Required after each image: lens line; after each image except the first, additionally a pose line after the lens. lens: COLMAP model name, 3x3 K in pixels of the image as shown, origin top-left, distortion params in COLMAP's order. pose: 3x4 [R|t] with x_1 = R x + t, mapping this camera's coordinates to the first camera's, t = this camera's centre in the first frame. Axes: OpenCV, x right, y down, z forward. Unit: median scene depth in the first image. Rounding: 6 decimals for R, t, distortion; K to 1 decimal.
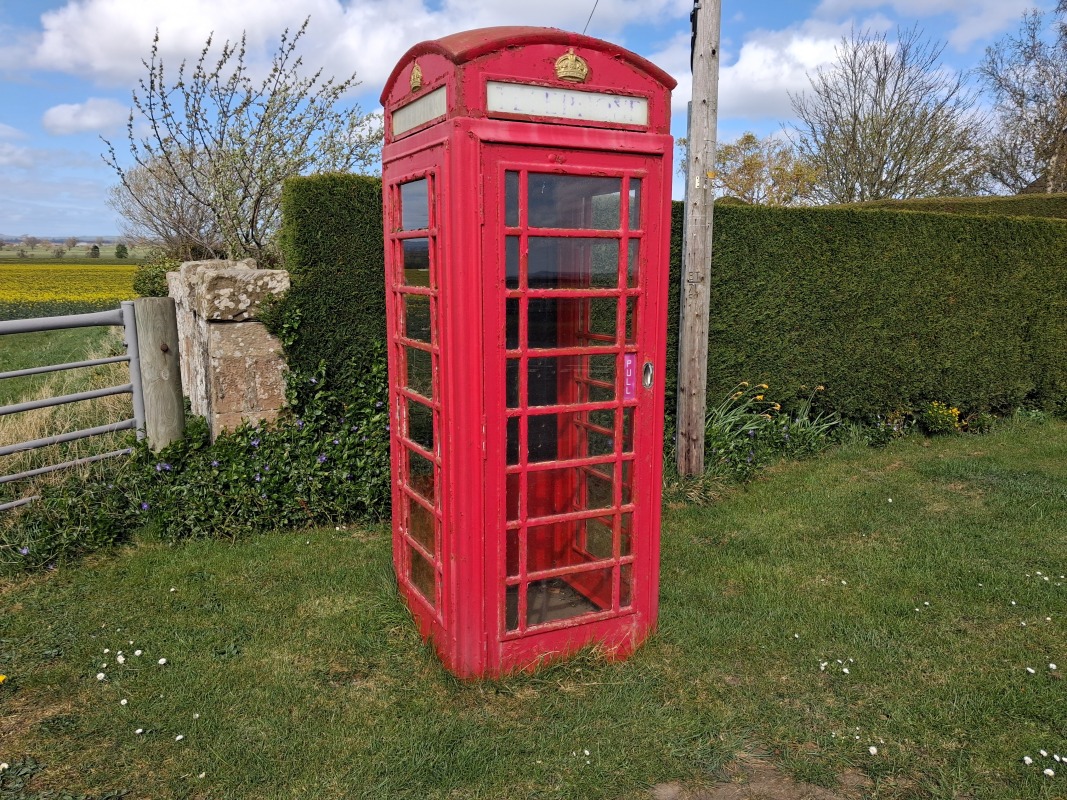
lens RADIAL K [[830.6, 0, 549.2], [0, 830.6, 406.9], [0, 0, 1]] dist [0.020576, -0.021060]
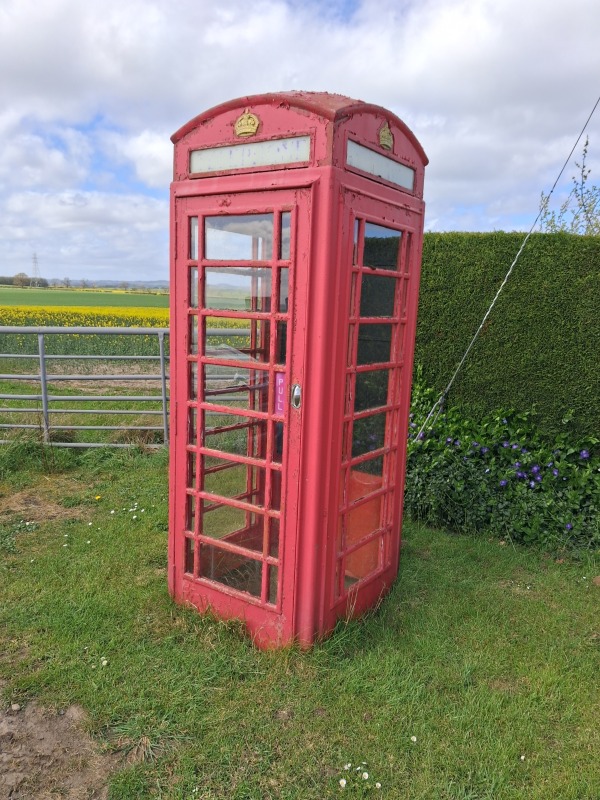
lens RADIAL K [[622.7, 0, 296.4], [0, 622.7, 401.8], [0, 0, 1]] dist [0.020576, -0.021060]
pose [[0.488358, 0.148775, -0.859868, 0.724272], [-0.183902, 0.980777, 0.065248, -0.075216], [0.853046, 0.126266, 0.506330, 0.540296]]
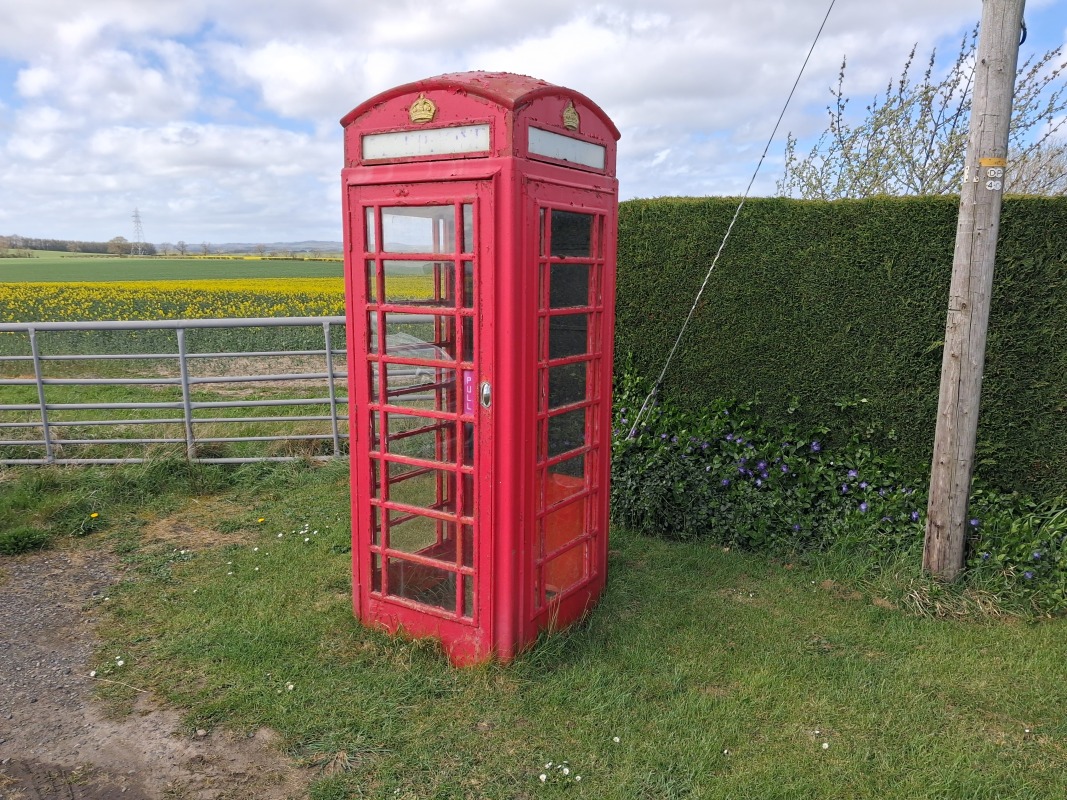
lens RADIAL K [[830.6, 0, 531.4], [0, 830.6, 396.9], [0, 0, 1]] dist [0.020576, -0.021060]
pose [[0.528936, 0.130595, -0.838553, 0.897398], [-0.150706, 0.986839, 0.058627, -0.093517], [0.835173, 0.095365, 0.541656, 0.451648]]
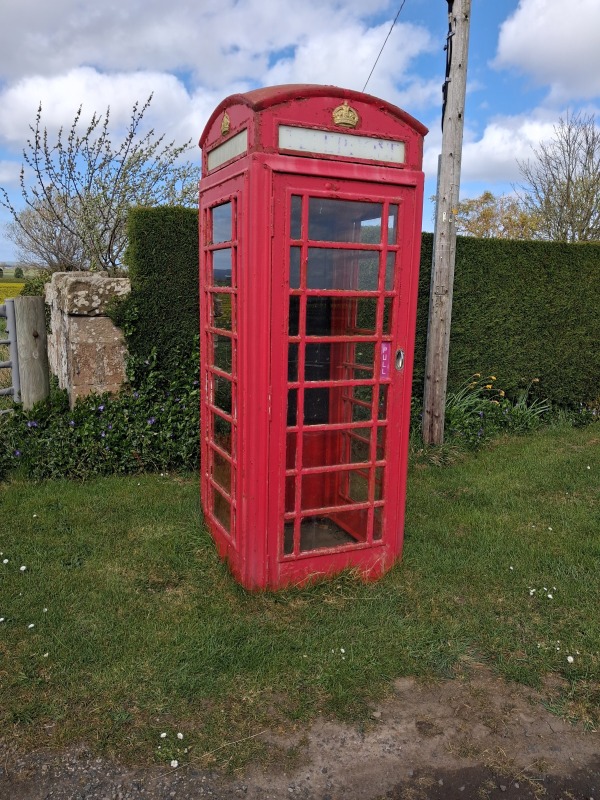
lens RADIAL K [[622.7, 0, 304.1], [0, 622.7, 397.1], [0, 0, 1]] dist [0.020576, -0.021060]
pose [[0.998814, 0.026787, -0.040650, 0.010981], [-0.026633, 0.999636, 0.004319, 0.017406], [0.040751, -0.003231, 0.999164, 0.030734]]
